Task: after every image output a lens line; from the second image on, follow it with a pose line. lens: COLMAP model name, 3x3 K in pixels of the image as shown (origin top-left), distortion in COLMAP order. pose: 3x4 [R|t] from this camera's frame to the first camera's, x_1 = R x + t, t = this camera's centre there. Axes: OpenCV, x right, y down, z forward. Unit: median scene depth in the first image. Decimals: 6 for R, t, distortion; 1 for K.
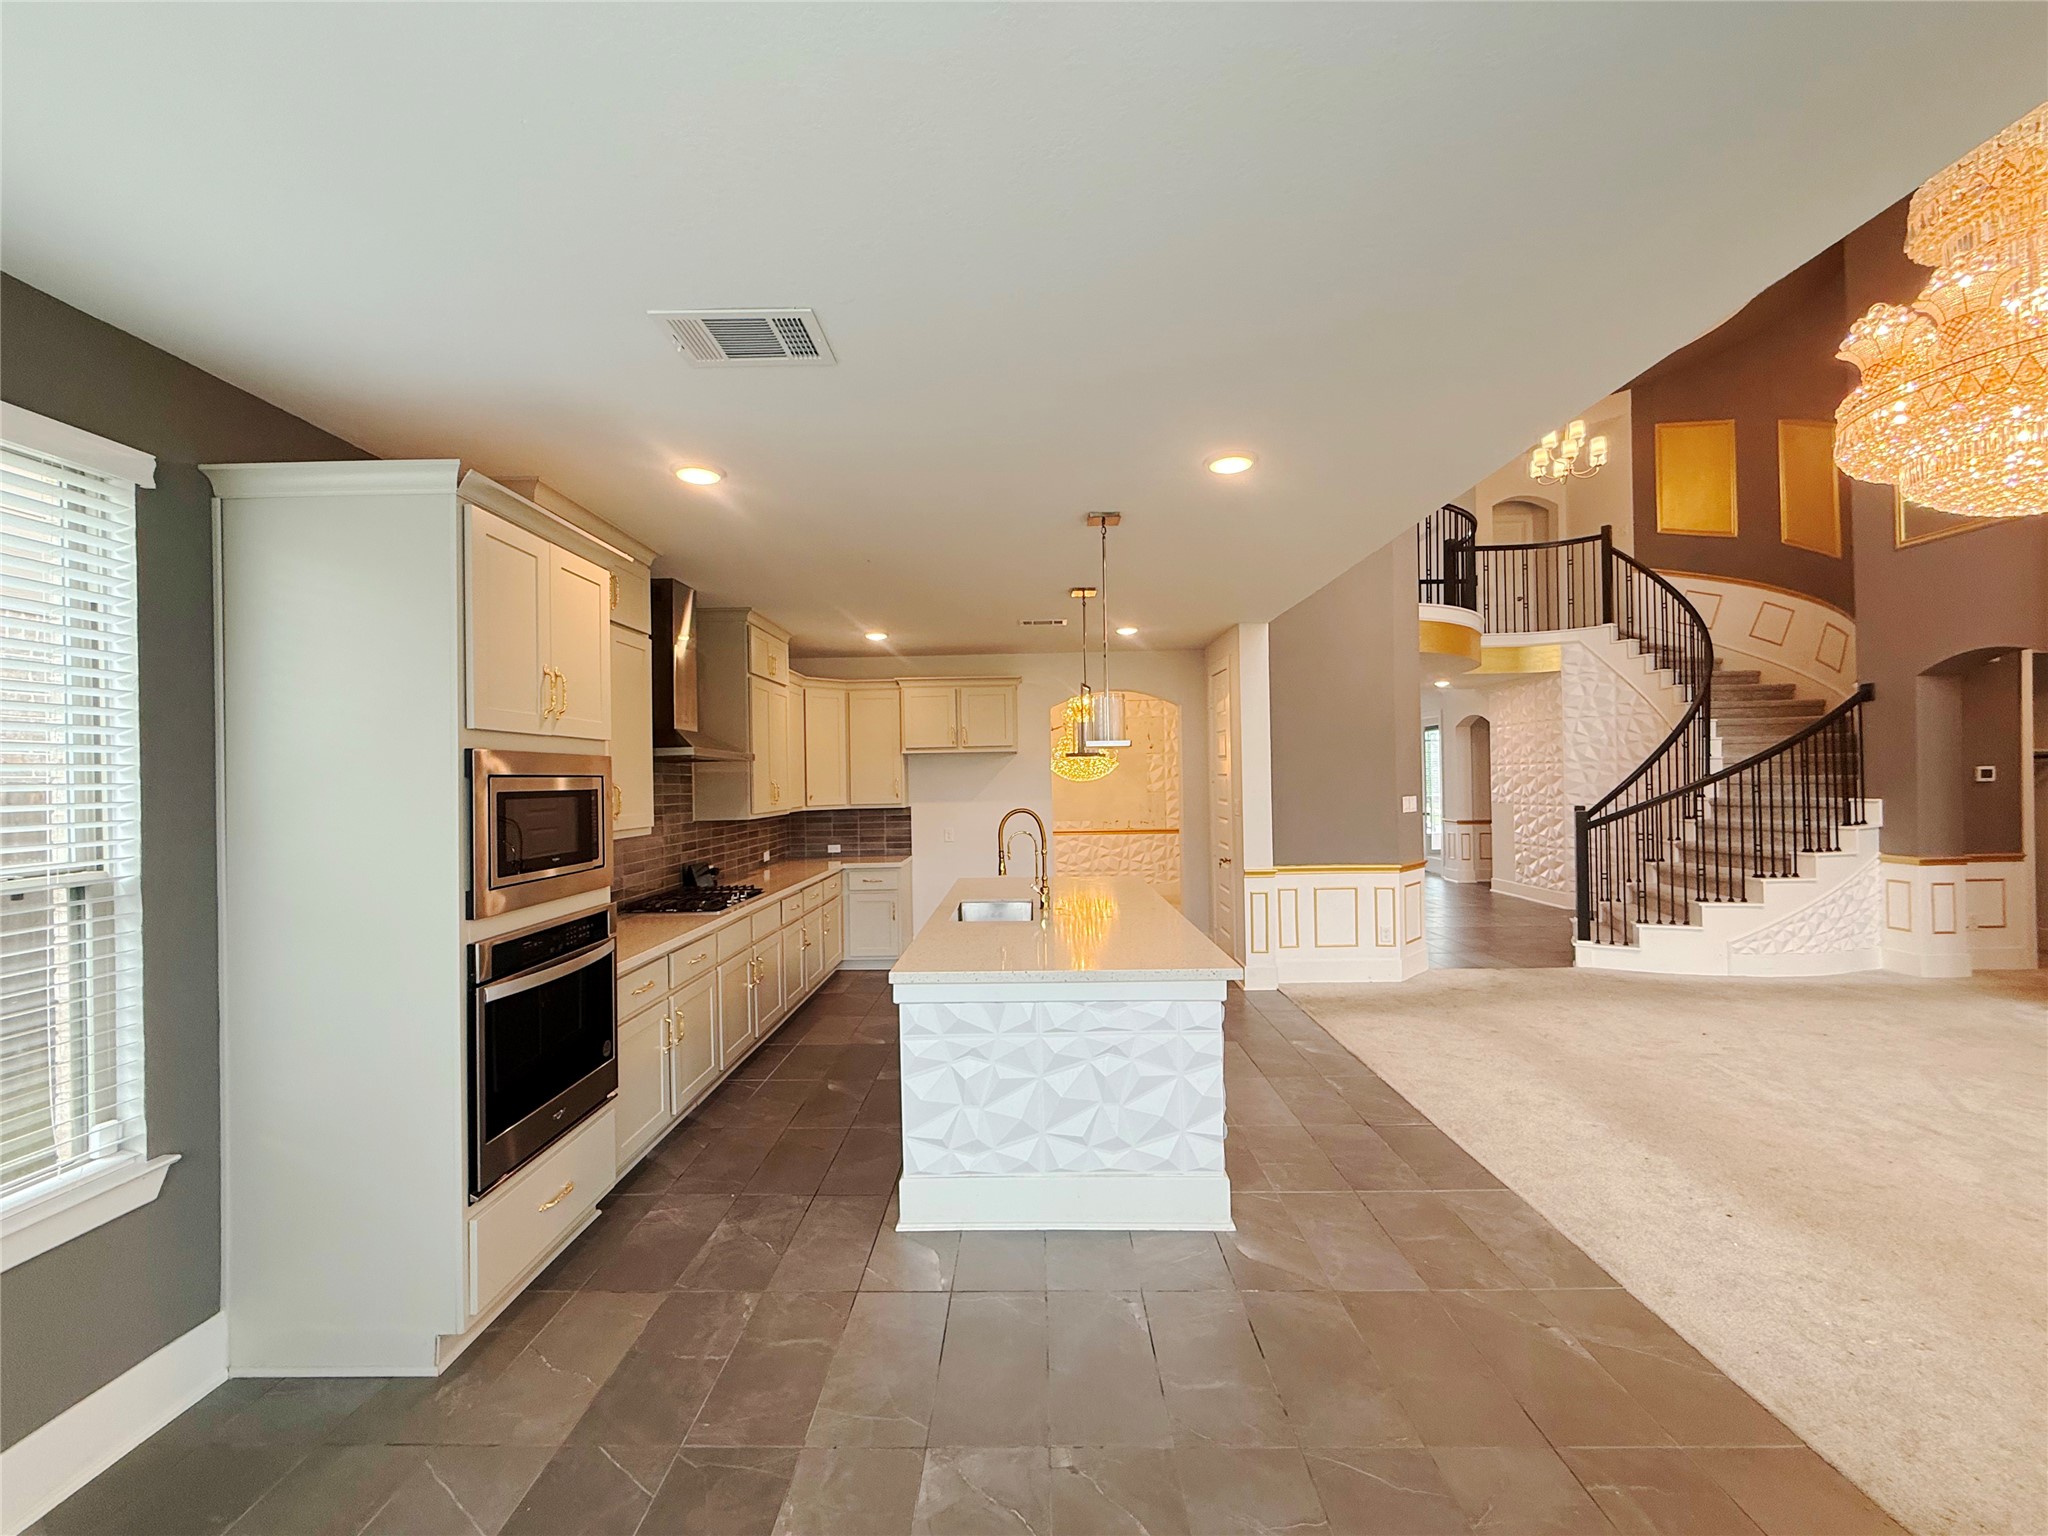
lens RADIAL K [[816.6, 0, 1018.3], [0, 816.6, 769.0], [0, 0, 1]] dist [-0.000778, 0.000289]
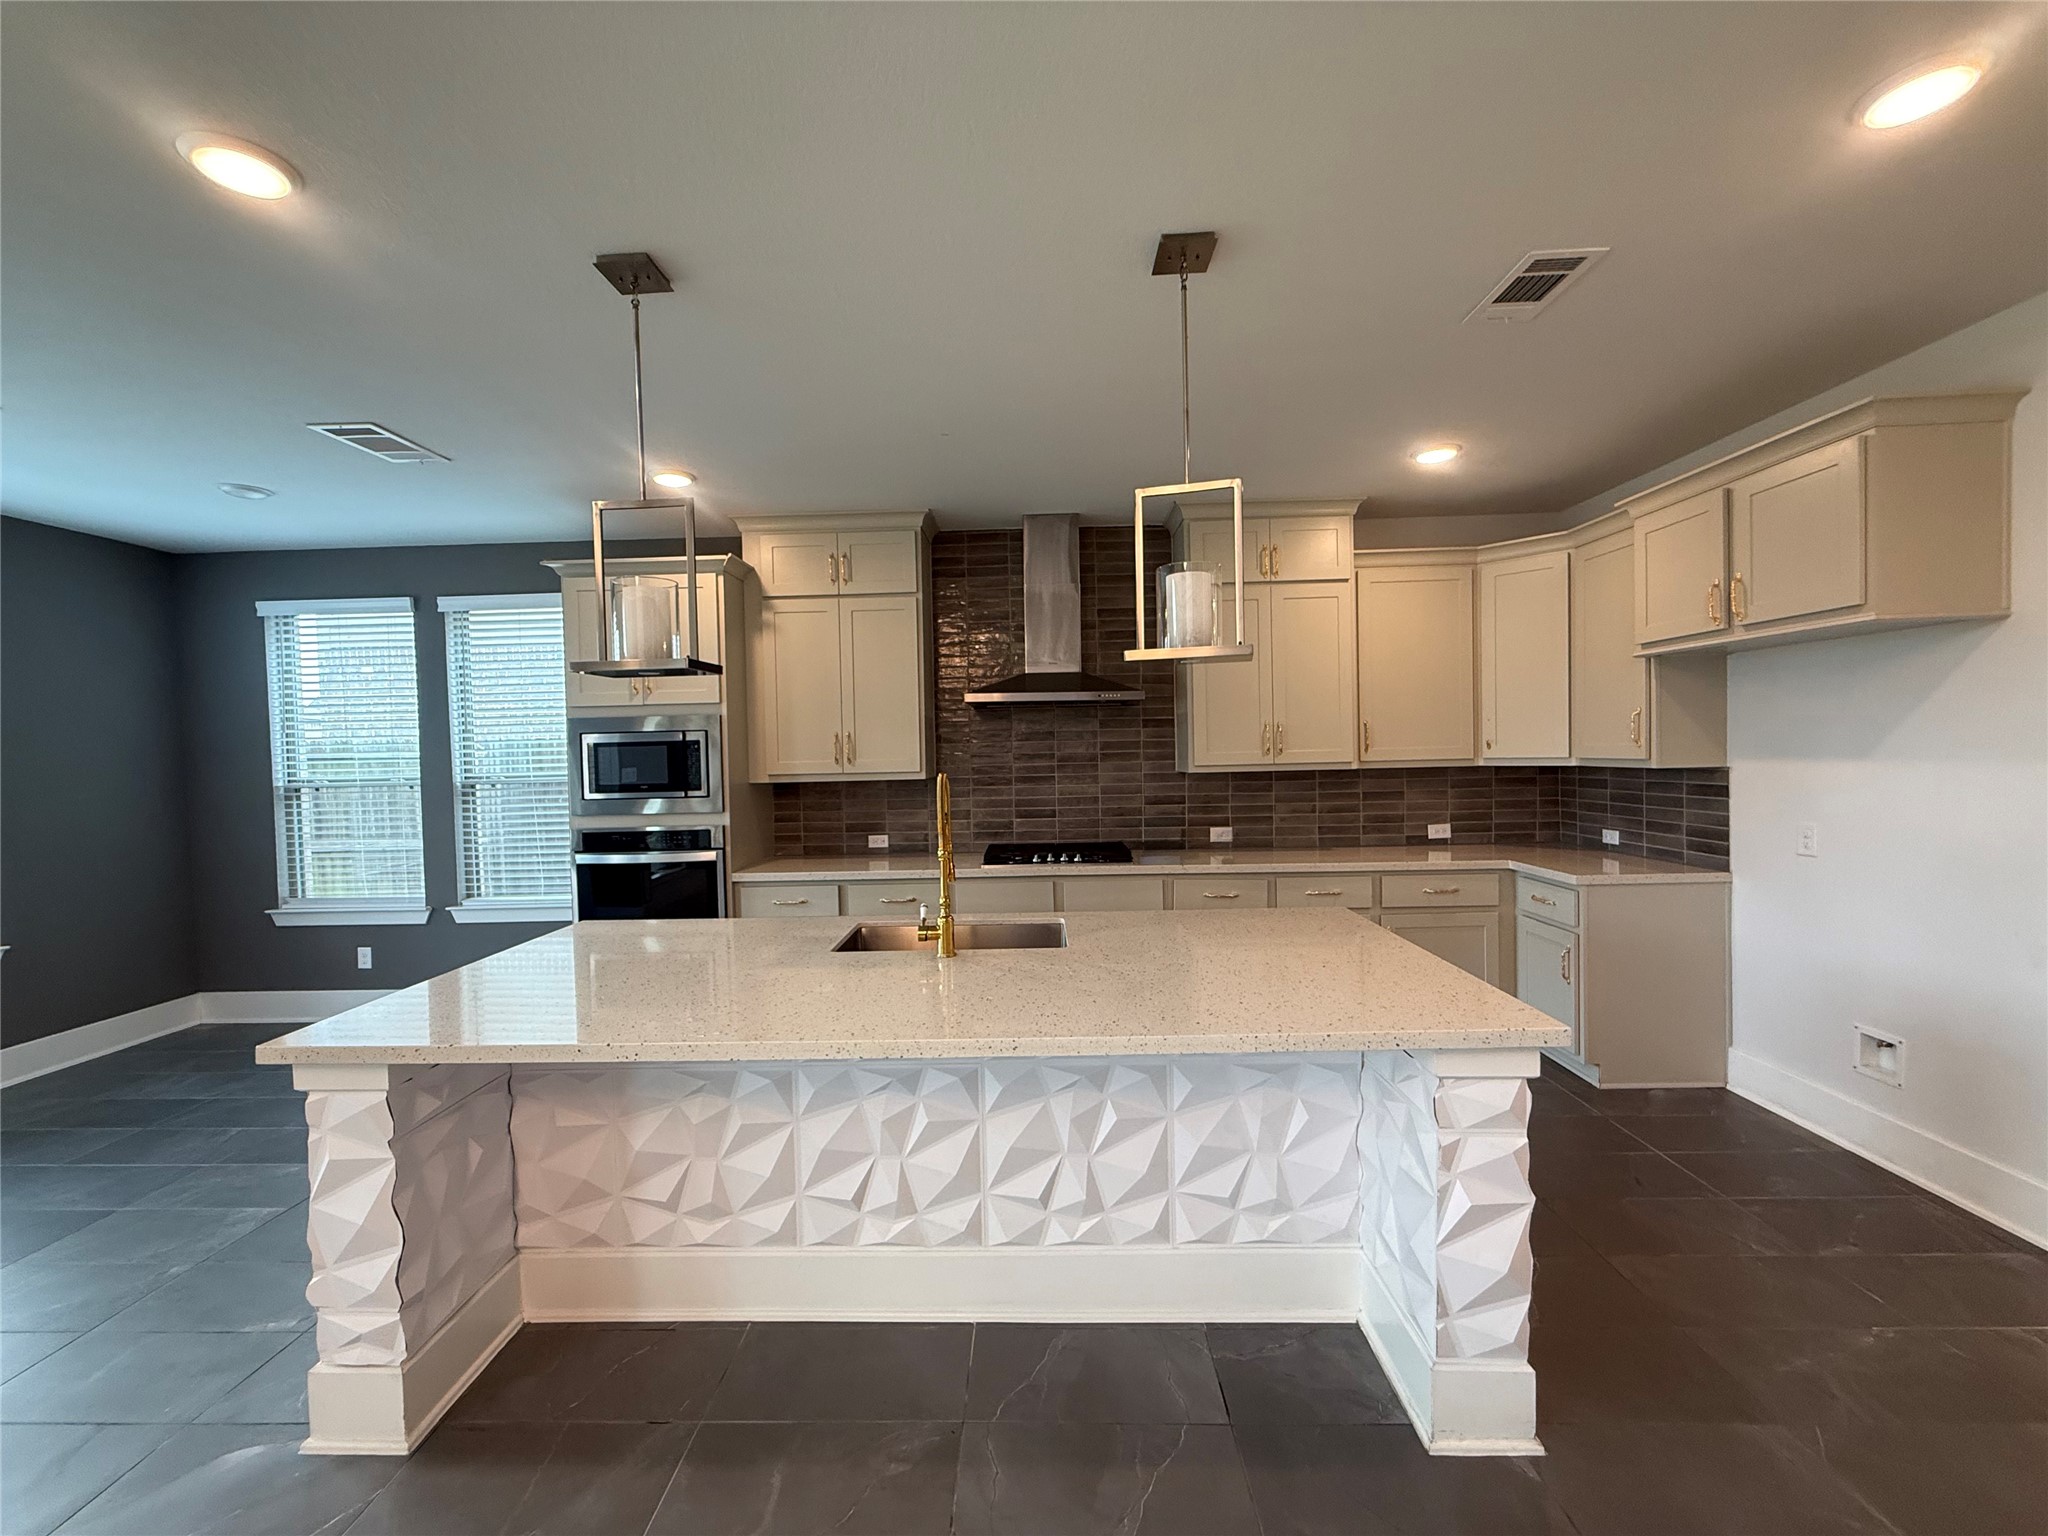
lens RADIAL K [[816.6, 0, 1018.3], [0, 816.6, 769.0], [0, 0, 1]] dist [-0.000778, 0.000289]
pose [[-0.009979, 0.045683, -0.998906, 0.348802], [0.035988, 0.998325, 0.045297, 0.012601], [0.999302, -0.035496, -0.011607, 0.637715]]
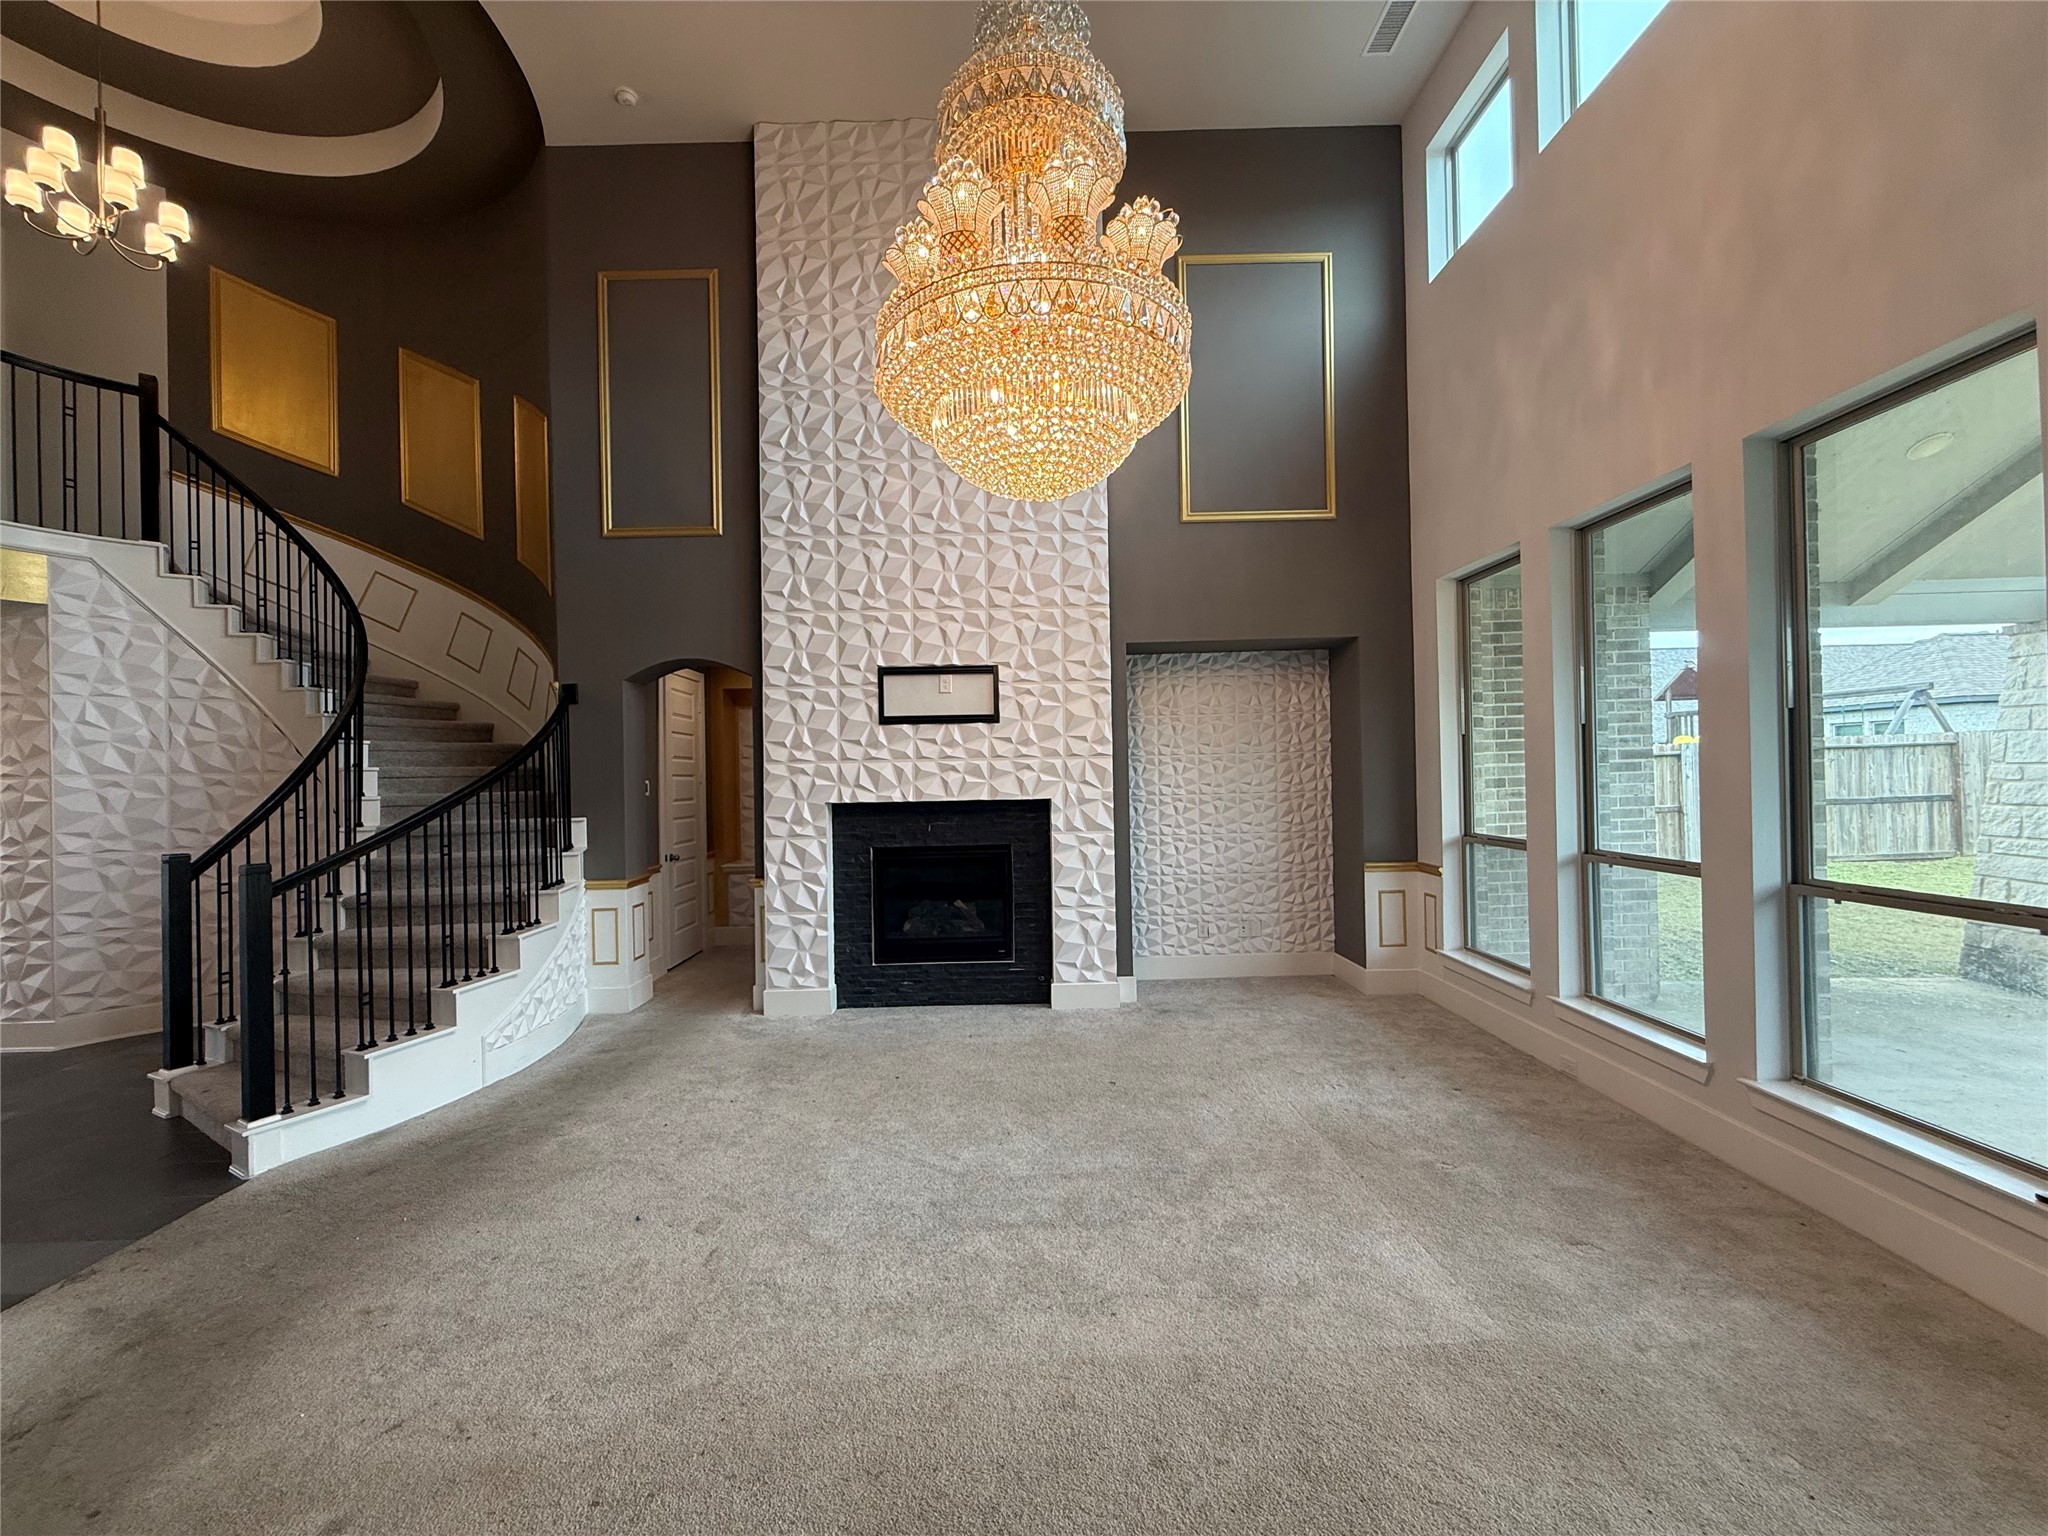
lens RADIAL K [[816.6, 0, 1018.3], [0, 816.6, 769.0], [0, 0, 1]] dist [-0.000778, 0.000289]
pose [[-0.021013, 0.020793, 0.999563, 0.158773], [0.012252, 0.999714, -0.020539, 0.007942], [-0.999704, 0.011815, -0.021262, 0.501926]]
